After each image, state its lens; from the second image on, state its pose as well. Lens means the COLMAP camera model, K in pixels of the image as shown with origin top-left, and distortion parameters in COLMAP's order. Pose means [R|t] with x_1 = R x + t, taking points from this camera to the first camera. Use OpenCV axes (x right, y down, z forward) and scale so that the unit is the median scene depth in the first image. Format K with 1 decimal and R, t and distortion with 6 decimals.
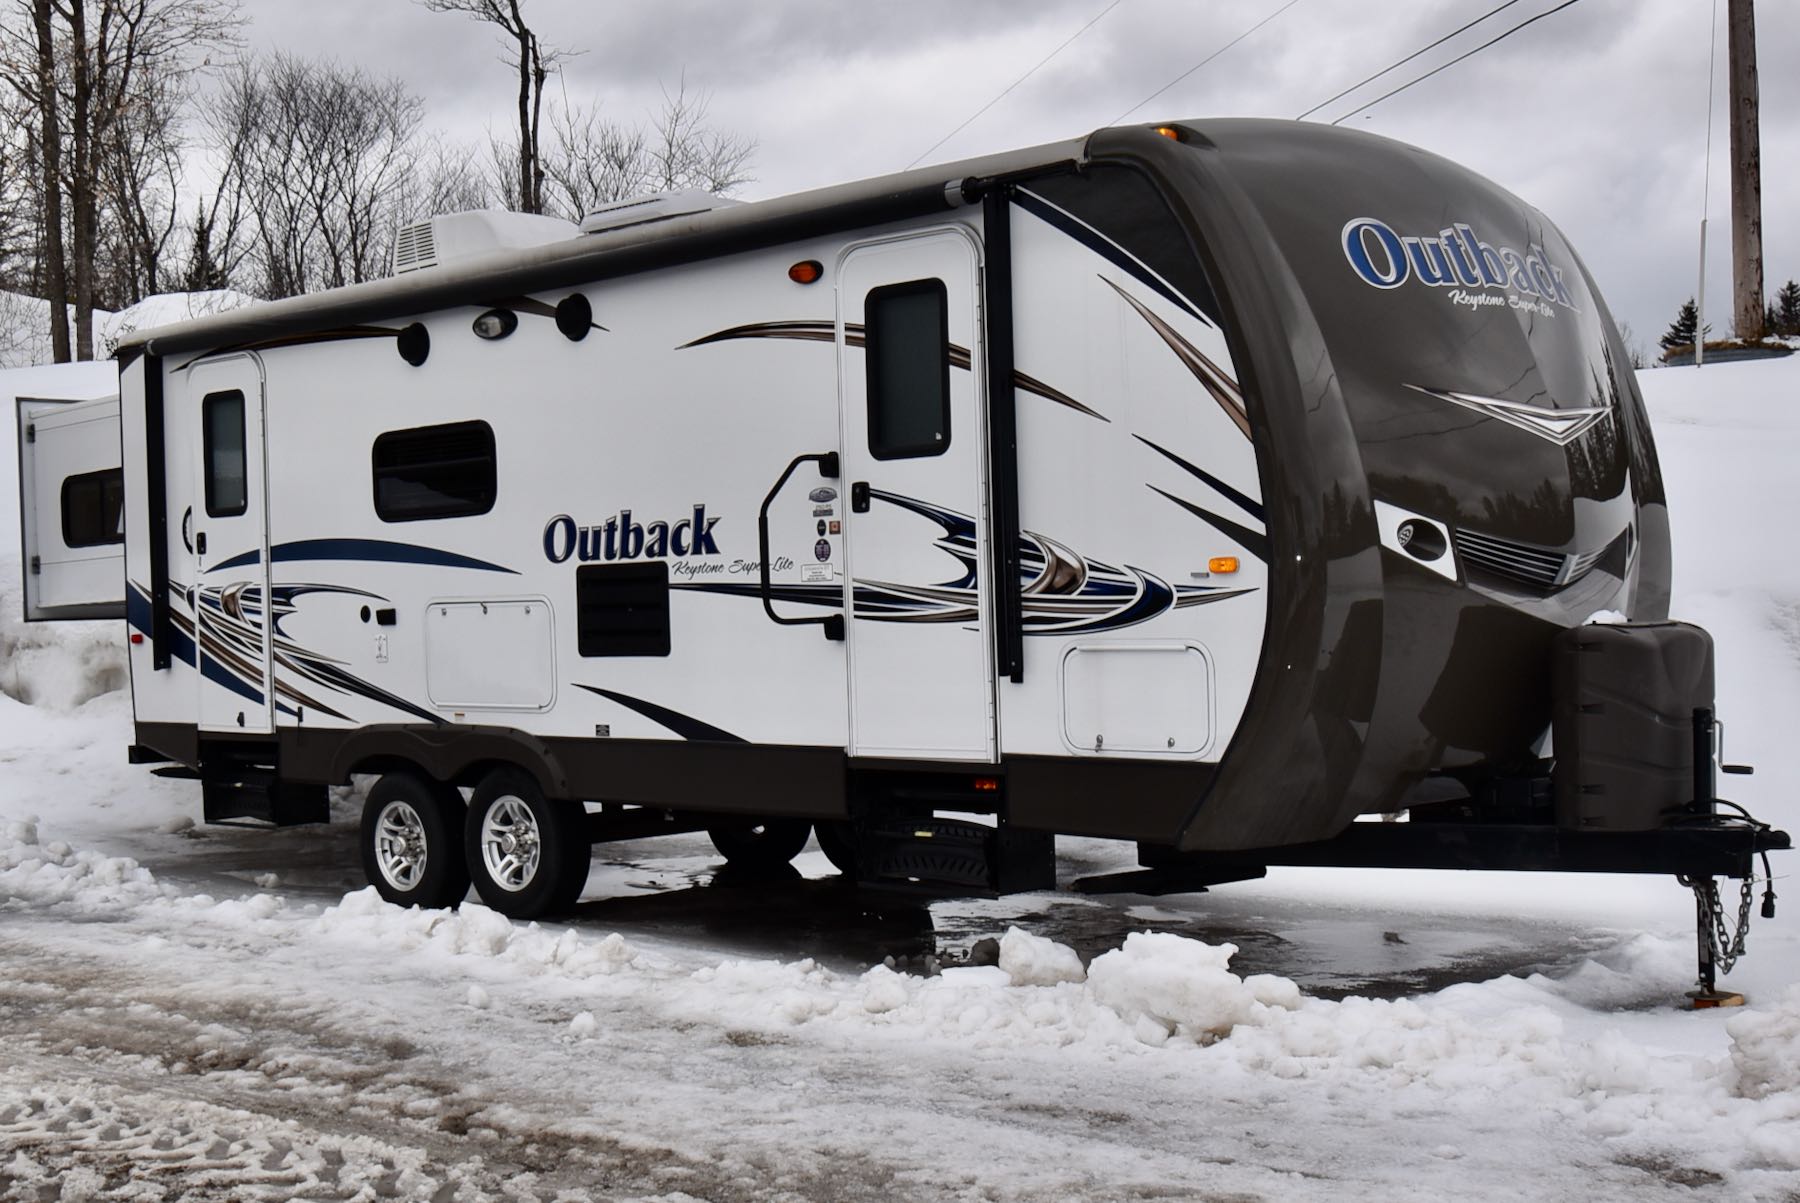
lens RADIAL K [[2269.5, 0, 787.3], [0, 2269.5, 599.3], [0, 0, 1]] dist [-0.001020, 0.004397]
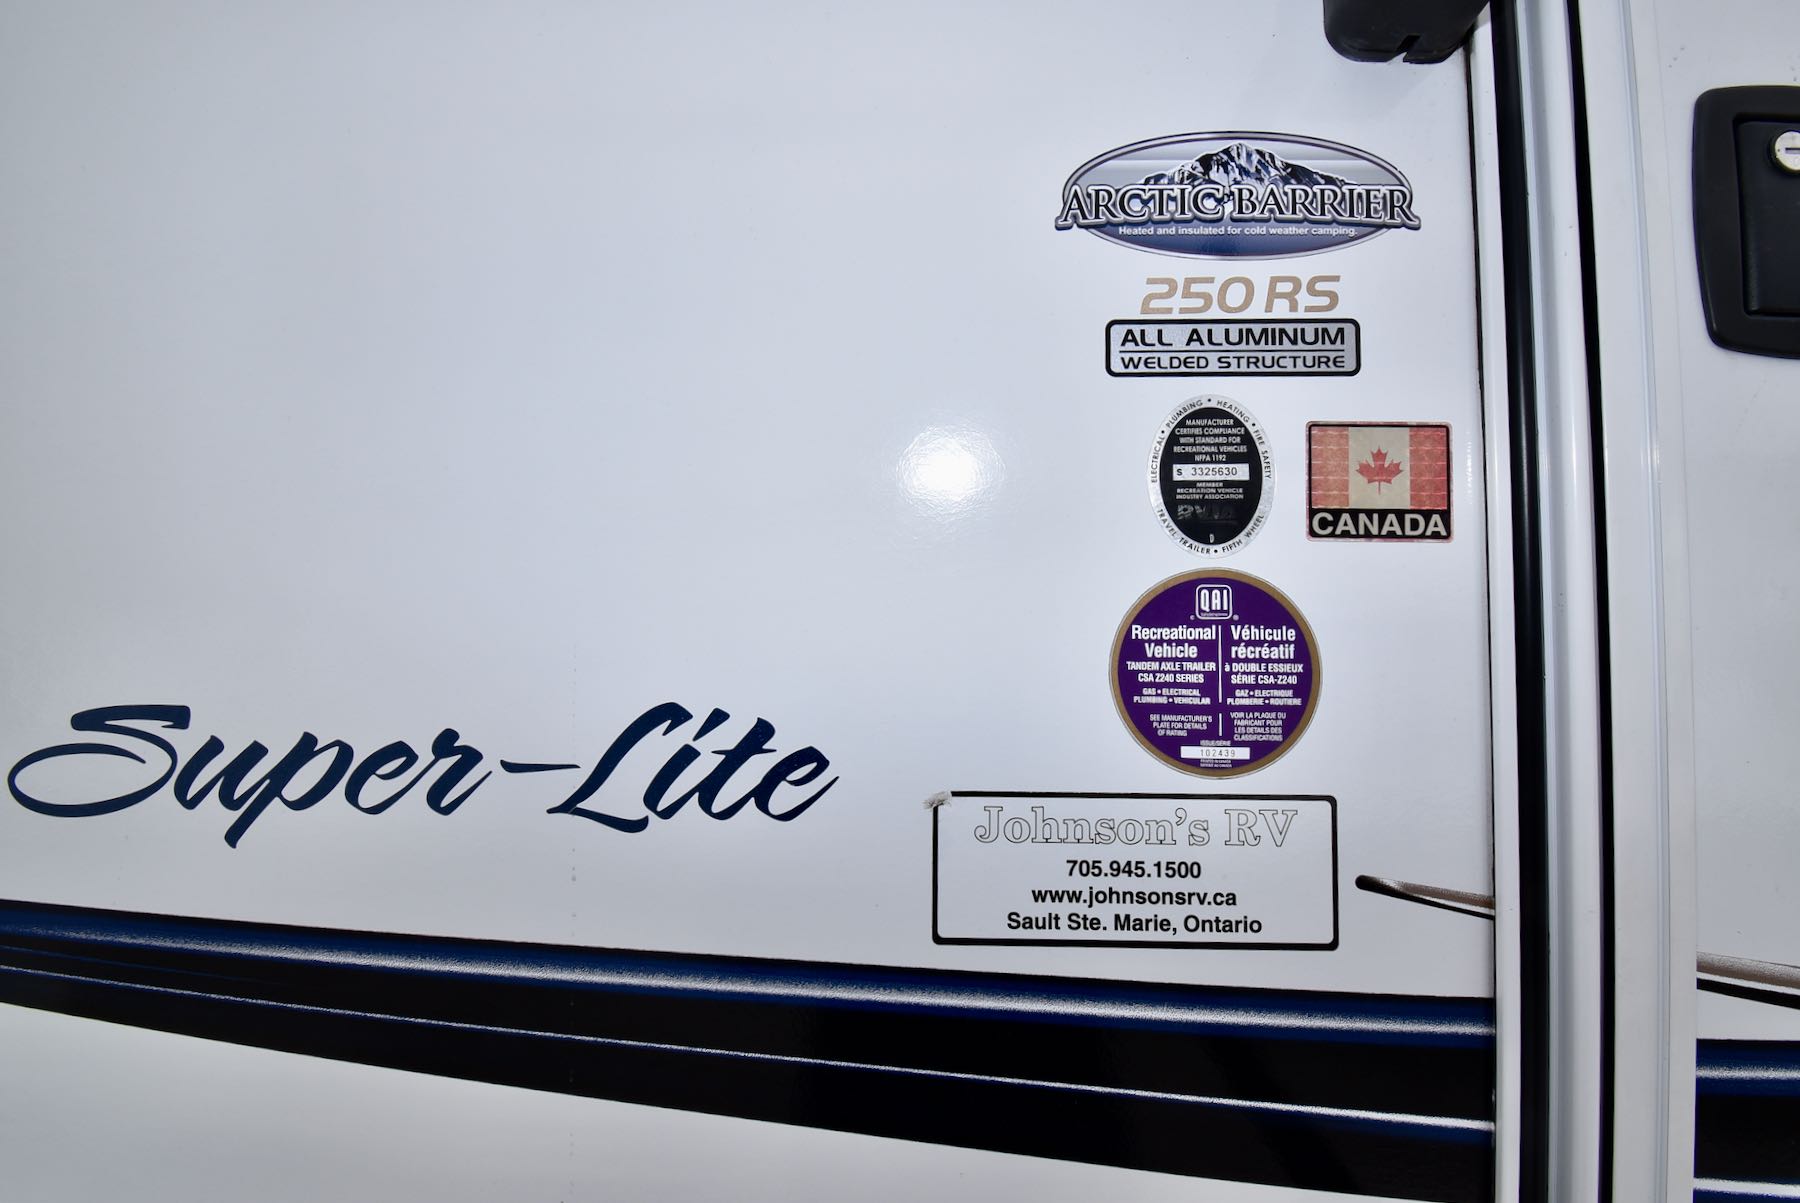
lens RADIAL K [[842.0, 0, 900.0], [0, 842.0, 601.5], [0, 0, 1]] dist [0.009812, -0.021628]
pose [[0.708531, 0.073676, 0.701823, -0.022742], [-0.033485, 0.996925, -0.070851, -0.019398], [-0.704884, 0.026699, 0.708820, 0.882860]]
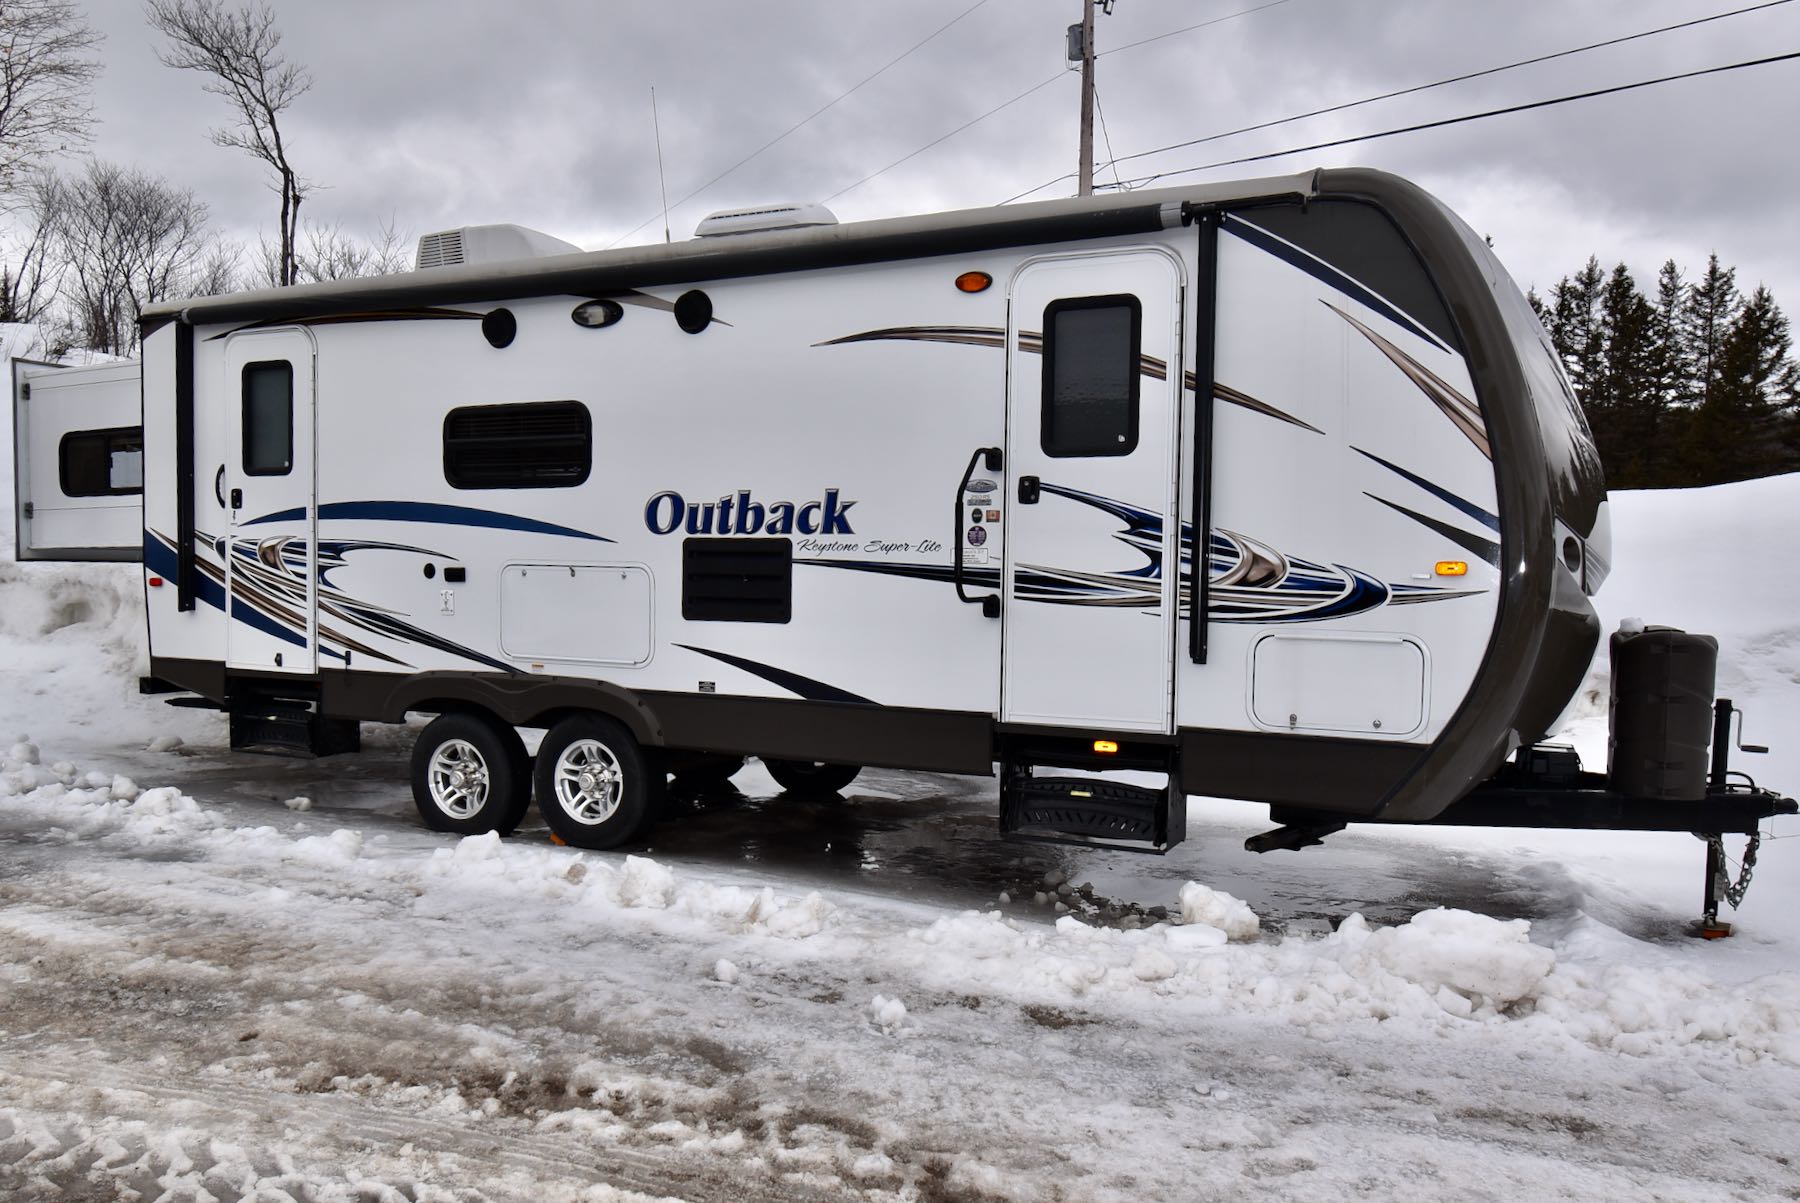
lens RADIAL K [[1319.0, 0, 856.8], [0, 1319.0, 632.9], [0, 0, 1]] dist [0.011761, -0.031563]
pose [[0.945256, 0.027857, 0.325140, -0.224103], [-0.043050, 0.998287, 0.039627, 0.002474], [-0.323479, -0.051455, 0.944835, 0.365100]]
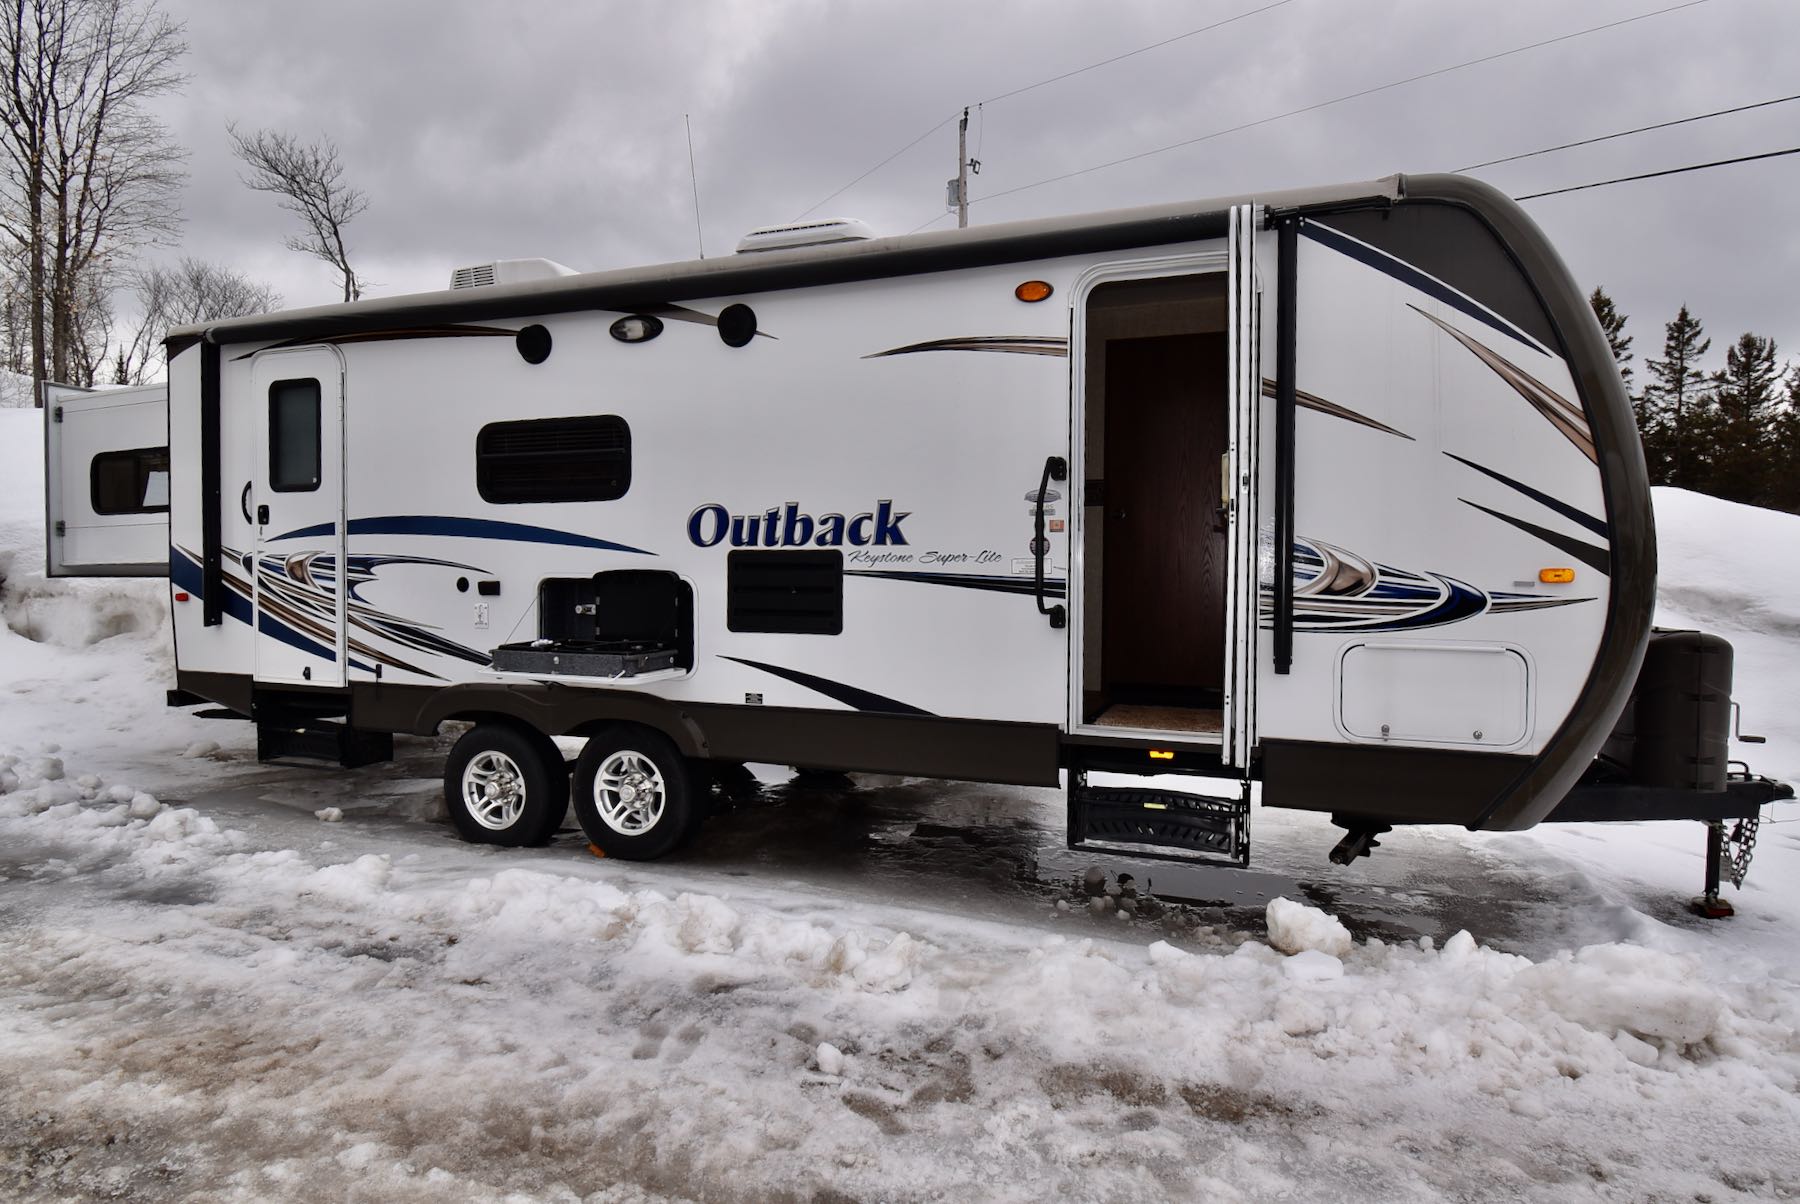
lens RADIAL K [[928.8, 0, 897.1], [0, 928.8, 596.9], [0, 0, 1]] dist [0.019020, -0.027734]
pose [[0.899591, 0.024126, 0.436067, -0.219536], [-0.032727, 0.999390, 0.012222, -0.000087], [-0.435506, -0.025266, 0.899831, 0.559786]]
